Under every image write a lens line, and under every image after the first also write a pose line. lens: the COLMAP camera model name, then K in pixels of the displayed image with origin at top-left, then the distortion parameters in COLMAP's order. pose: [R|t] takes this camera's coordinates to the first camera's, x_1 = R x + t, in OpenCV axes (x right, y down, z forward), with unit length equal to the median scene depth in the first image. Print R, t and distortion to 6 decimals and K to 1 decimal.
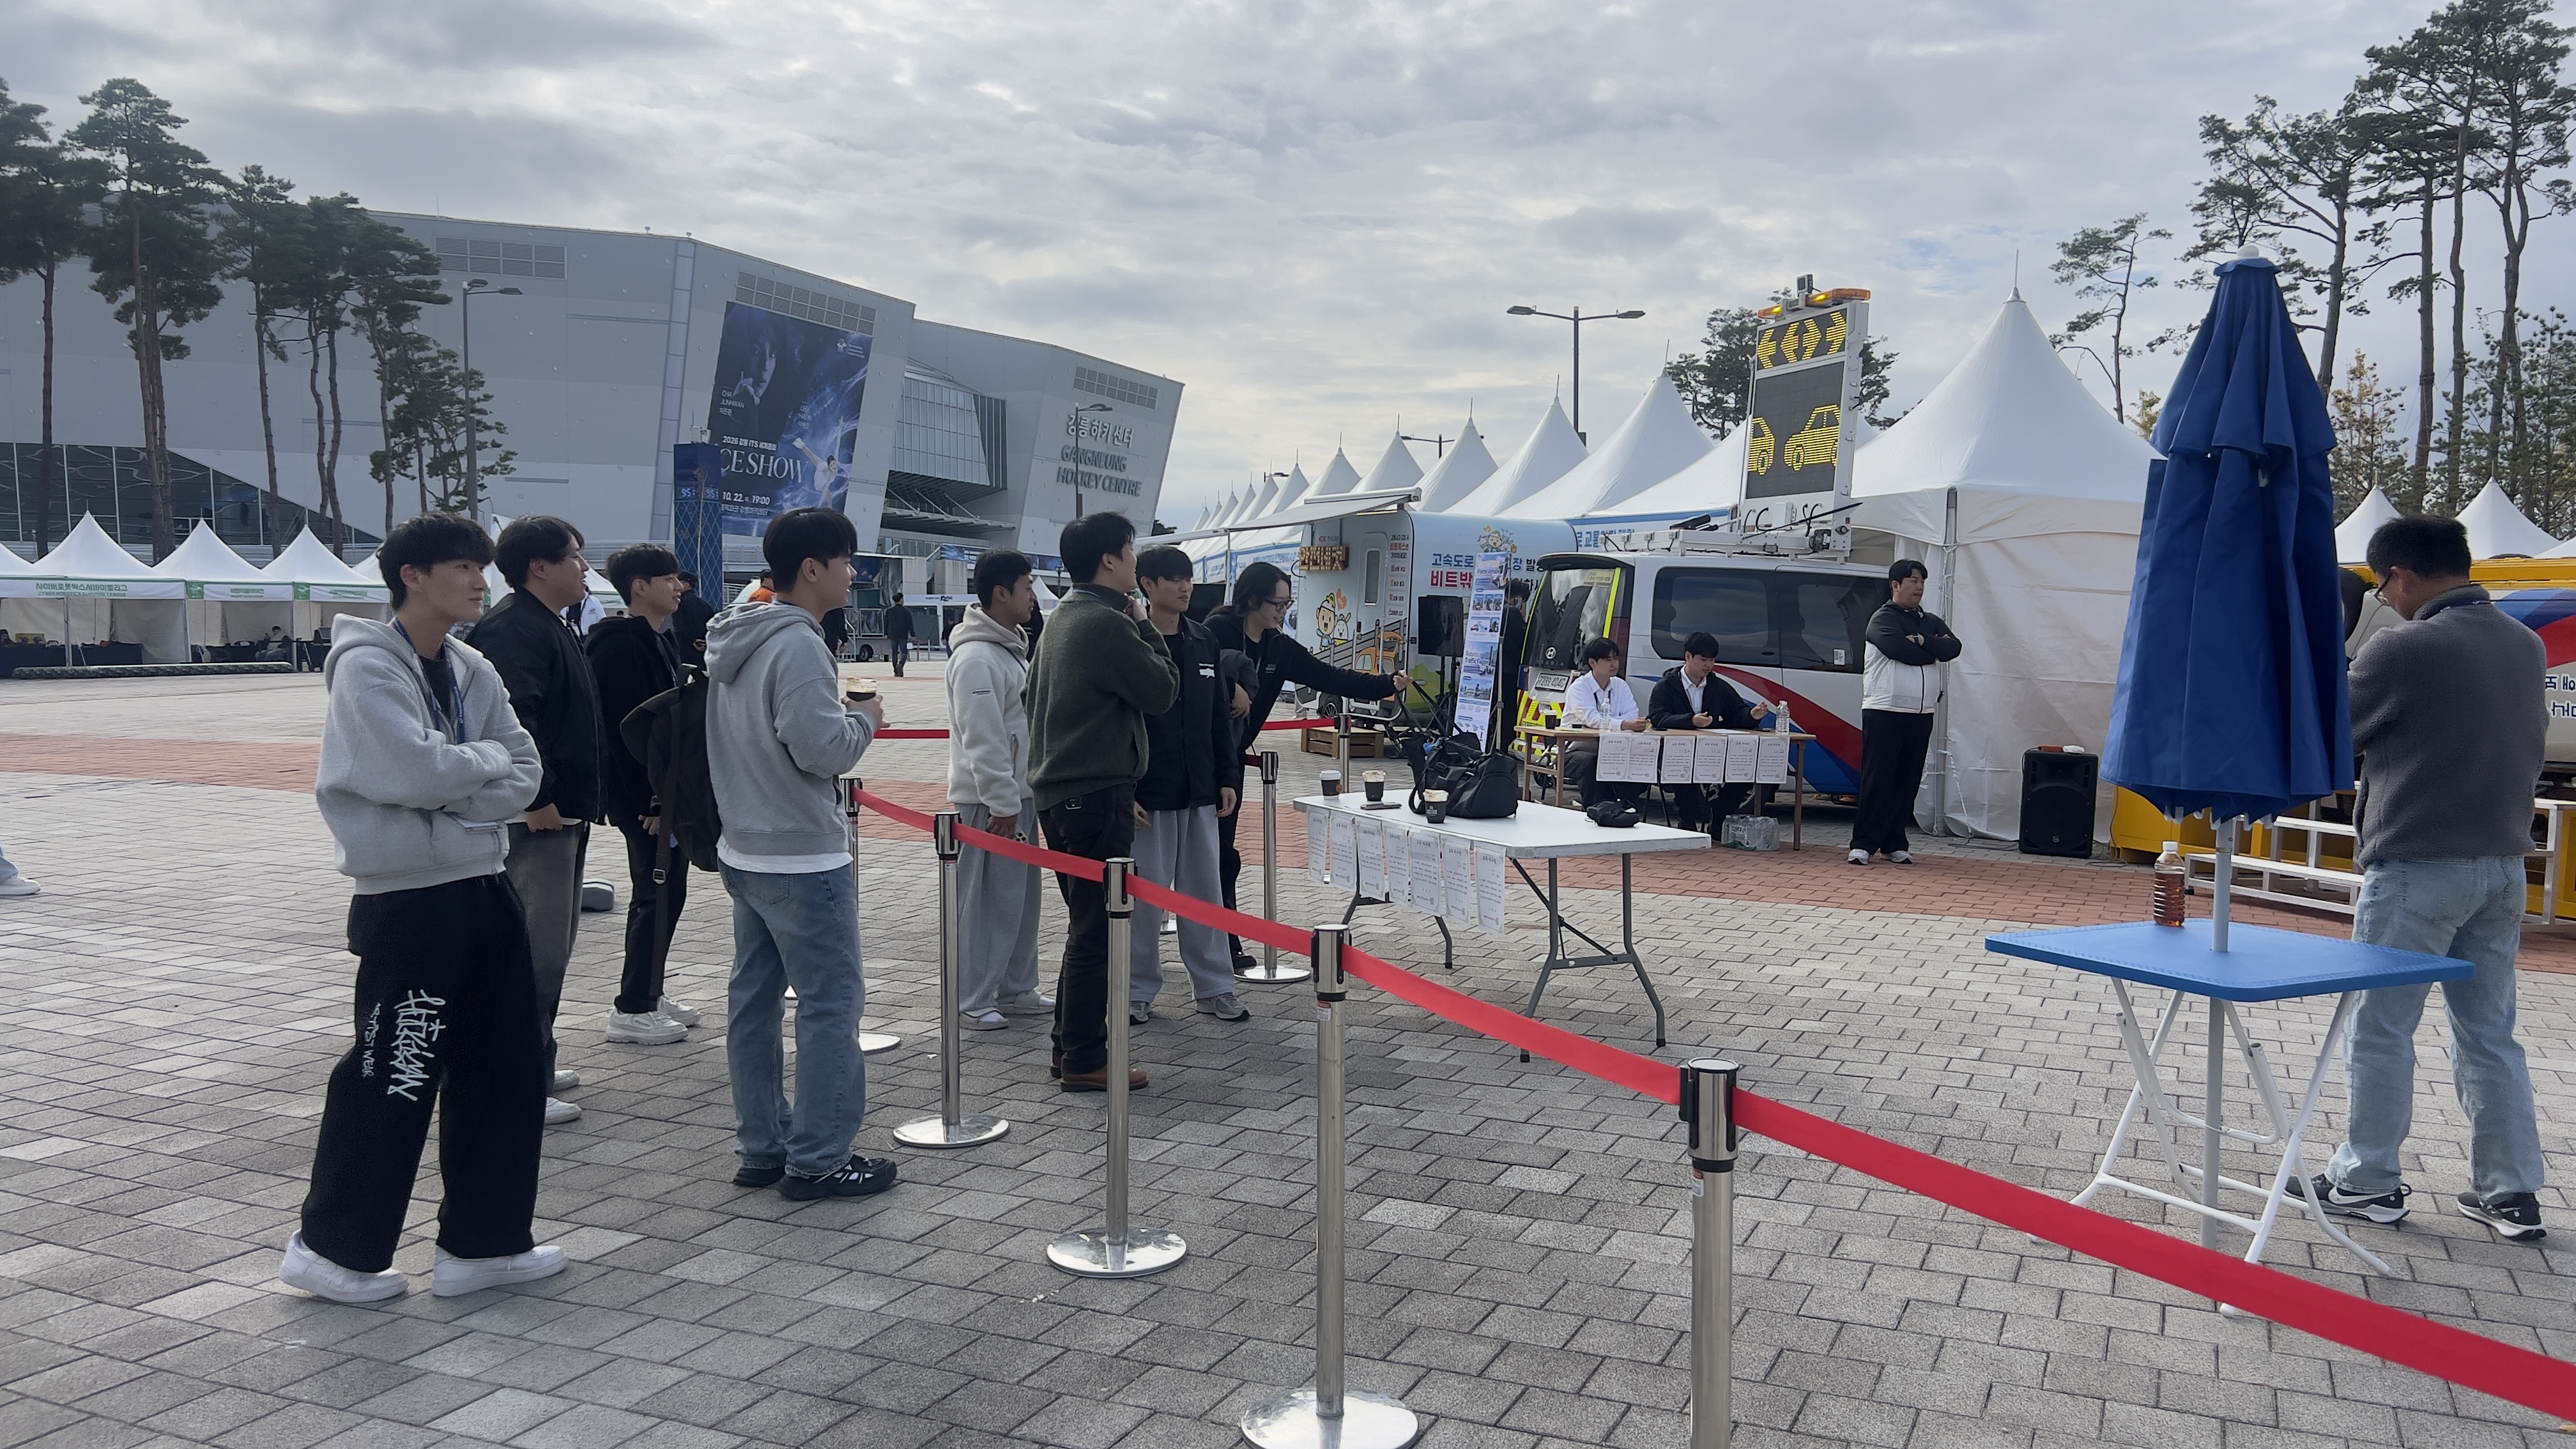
lens RADIAL K [[1954.7, 0, 1307.5], [0, 1954.7, 722.8], [0, 0, 1]] dist [0.064234, -0.067089]
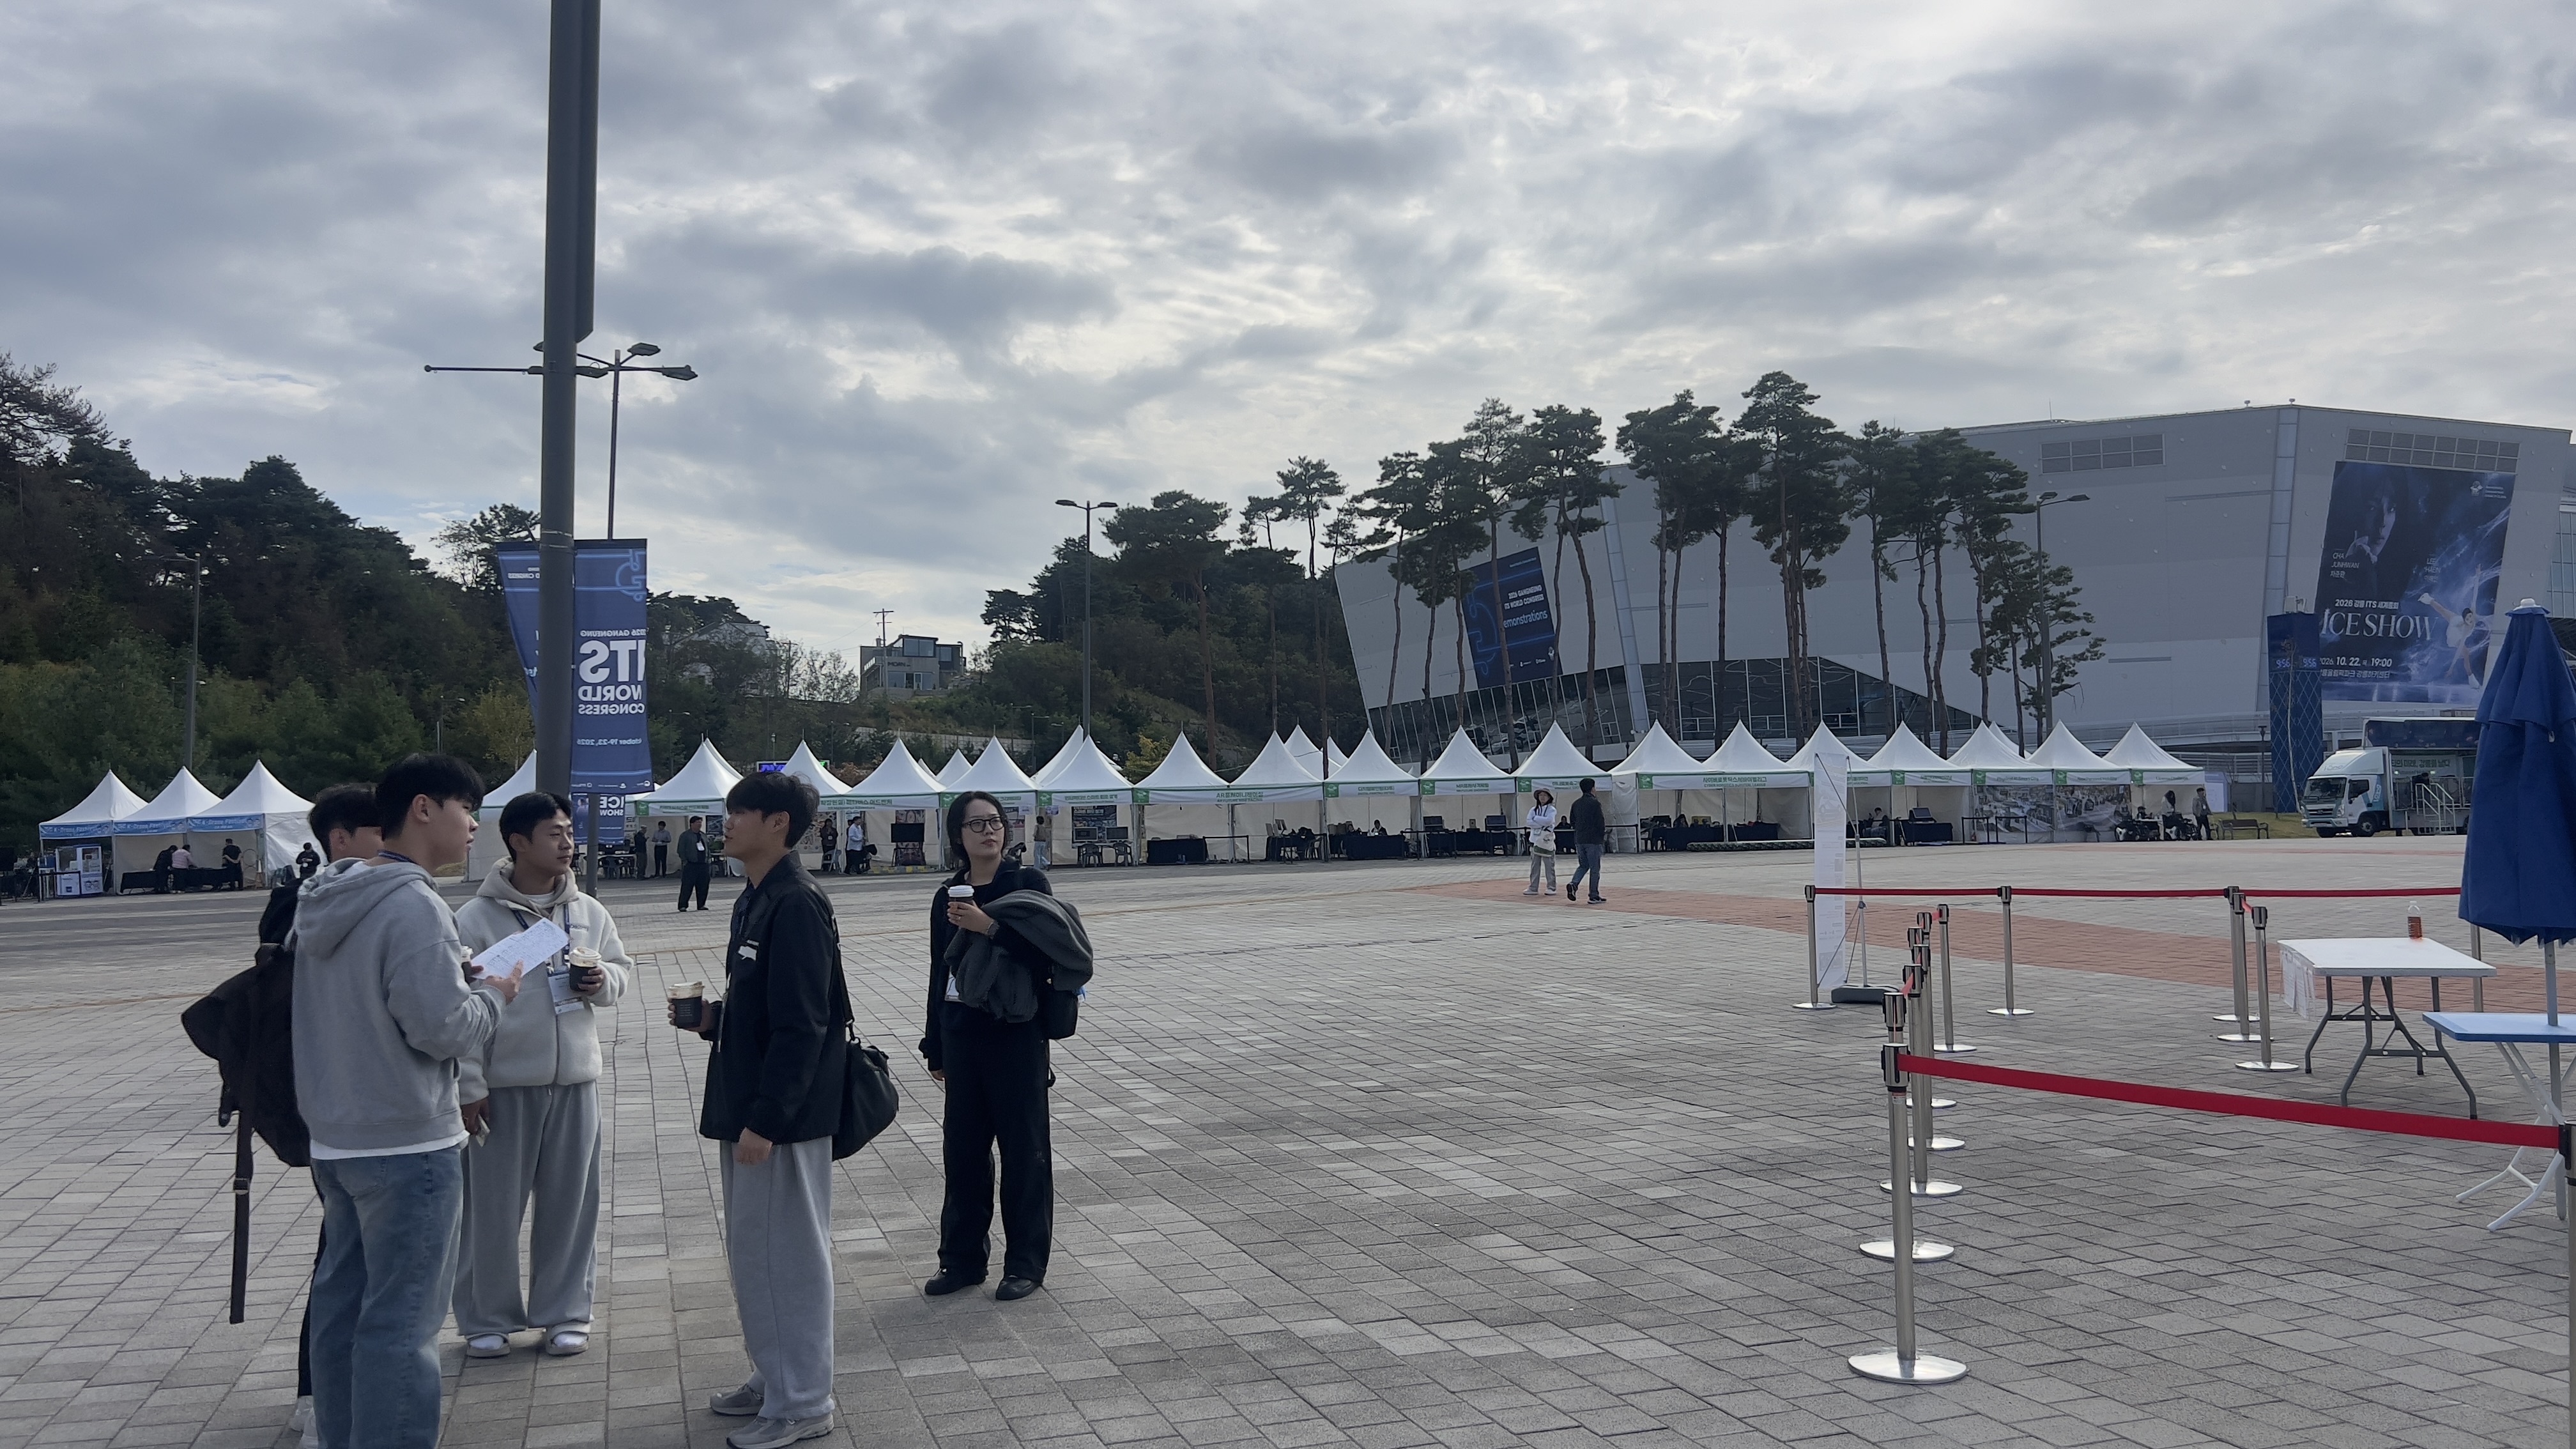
lens RADIAL K [[1954.7, 0, 1272.6], [0, 1954.7, 728.3], [0, 0, 1]] dist [0.064234, -0.067089]
pose [[0.692038, -0.044509, -0.720488, 0.129369], [-0.016560, 0.996856, -0.077489, 0.001993], [0.721671, 0.065556, 0.689125, -0.129095]]
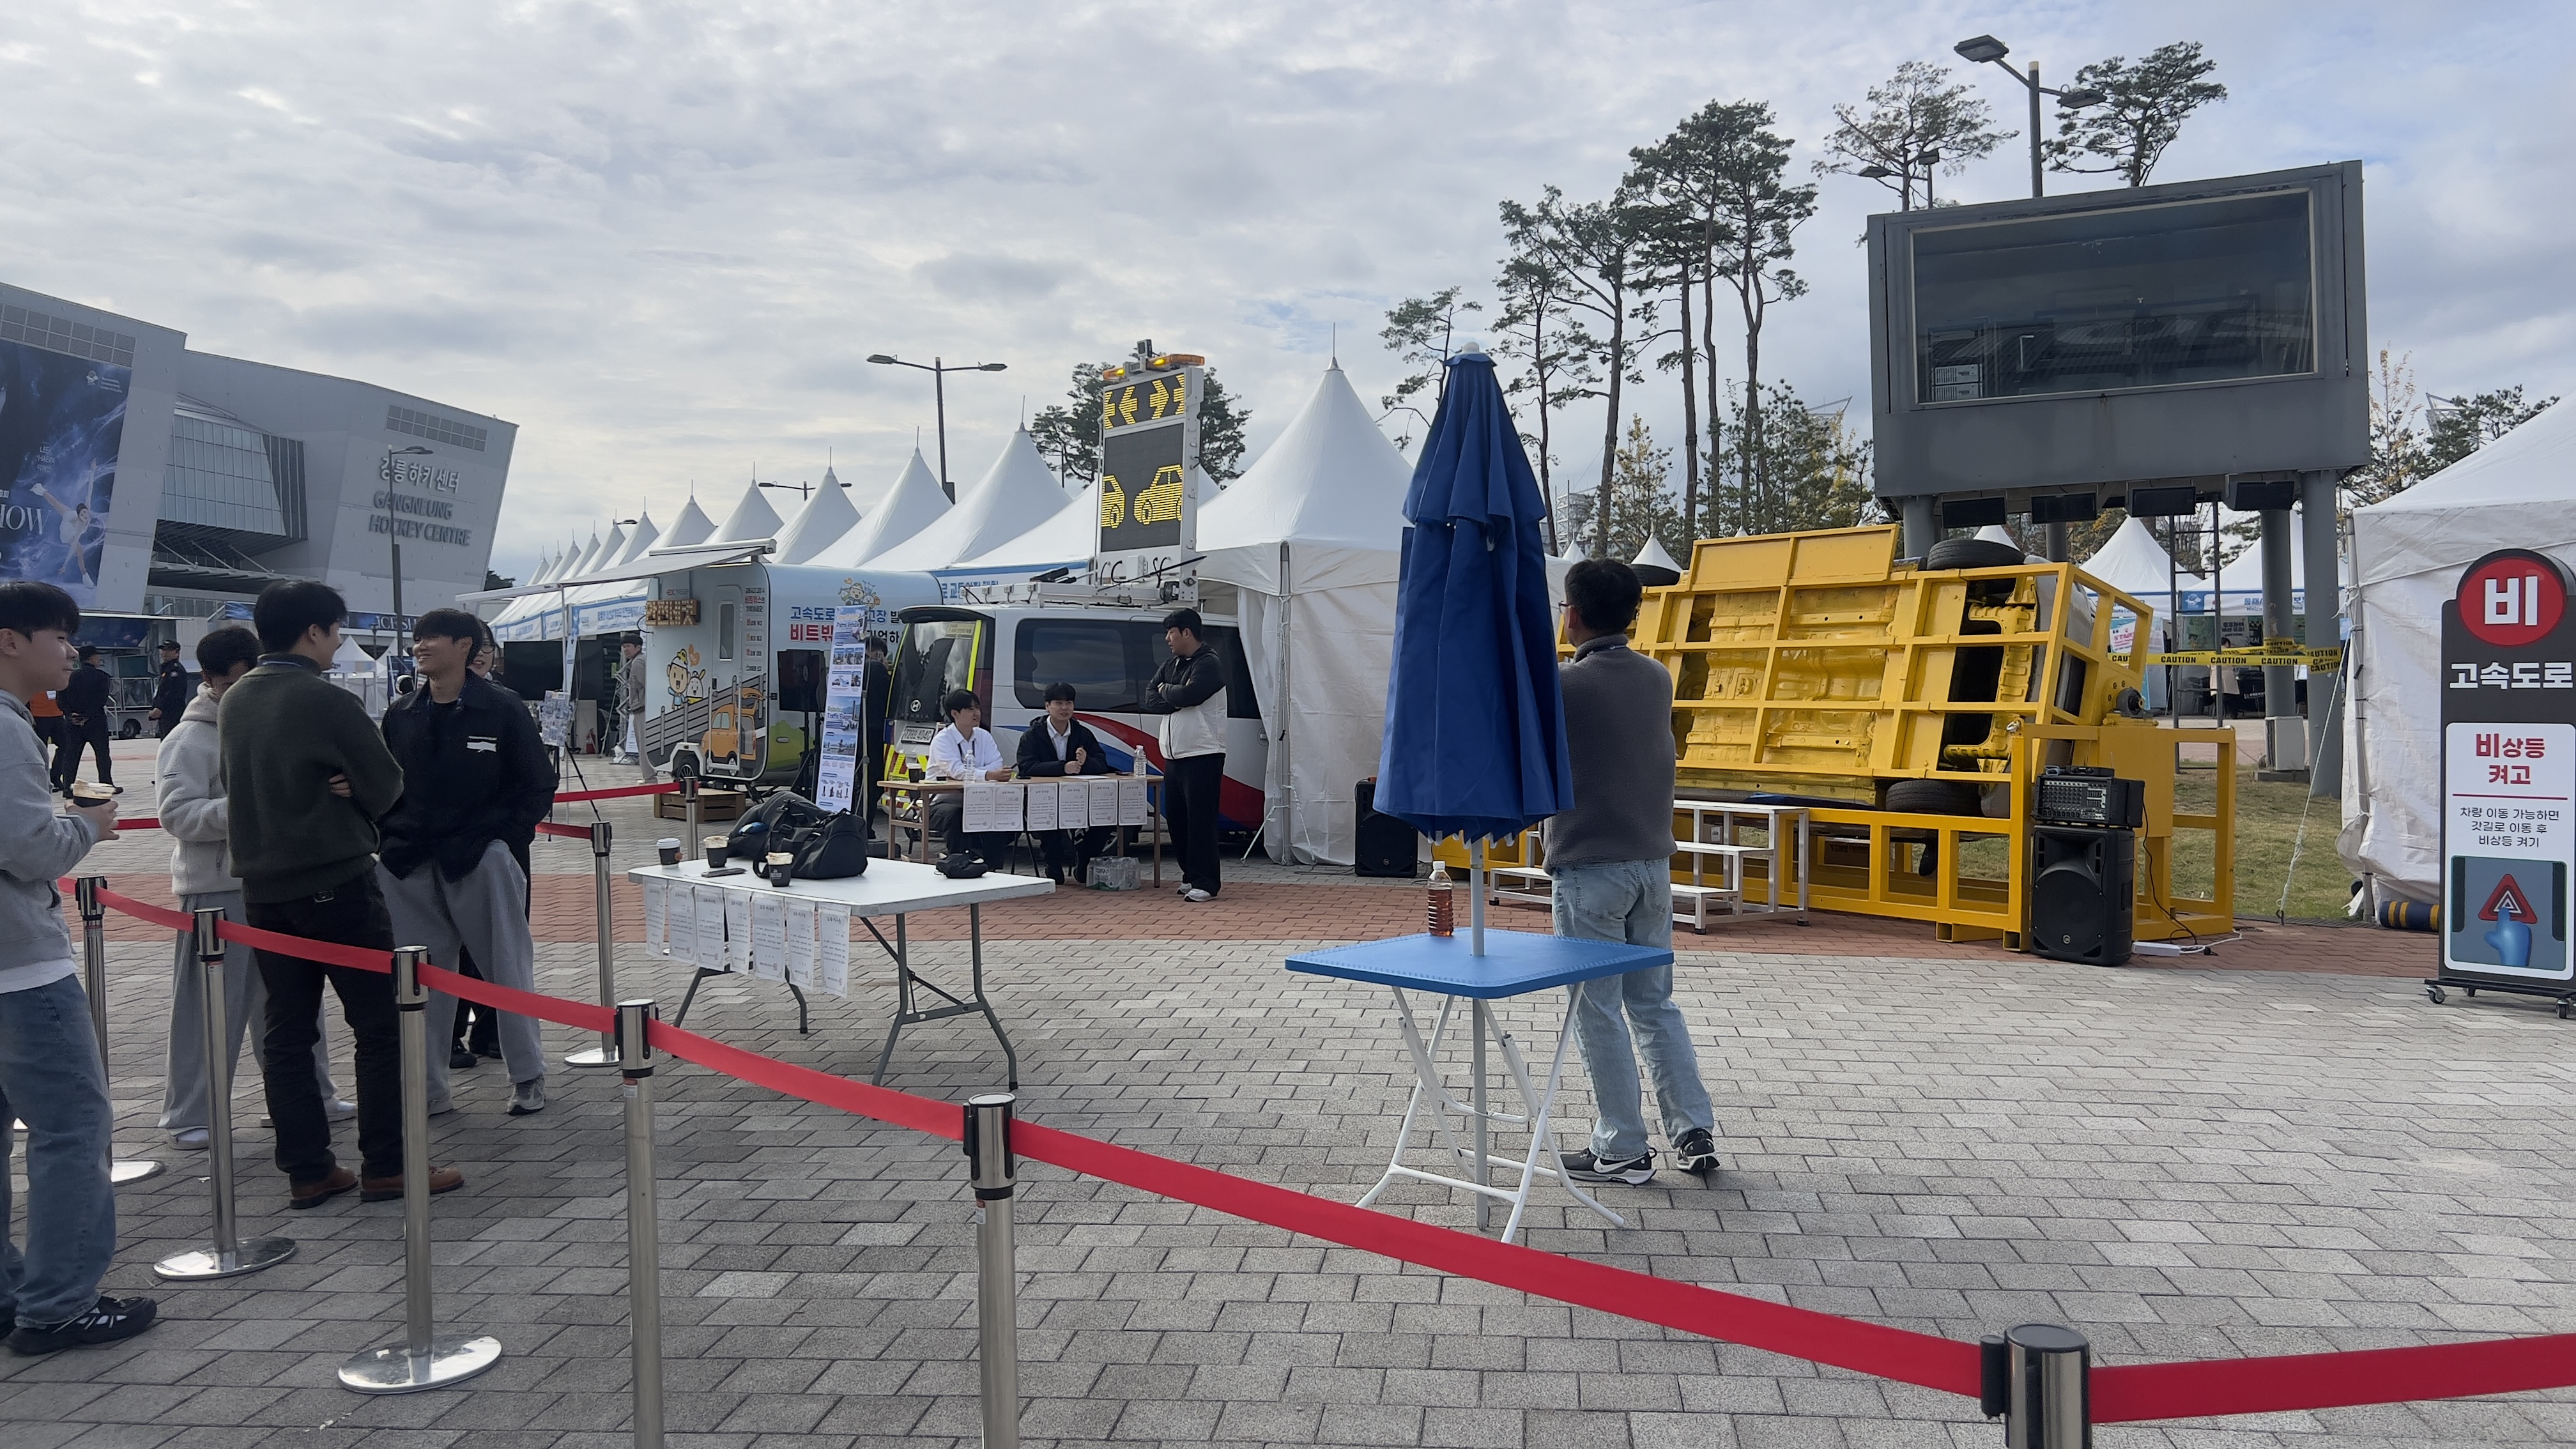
lens RADIAL K [[1954.7, 0, 1309.5], [0, 1954.7, 709.3], [0, 0, 1]] dist [0.064234, -0.067089]
pose [[0.950609, -0.033074, 0.308624, 0.003473], [0.042637, 0.998795, -0.024291, -0.000525], [-0.307449, 0.036250, 0.950874, -0.006557]]
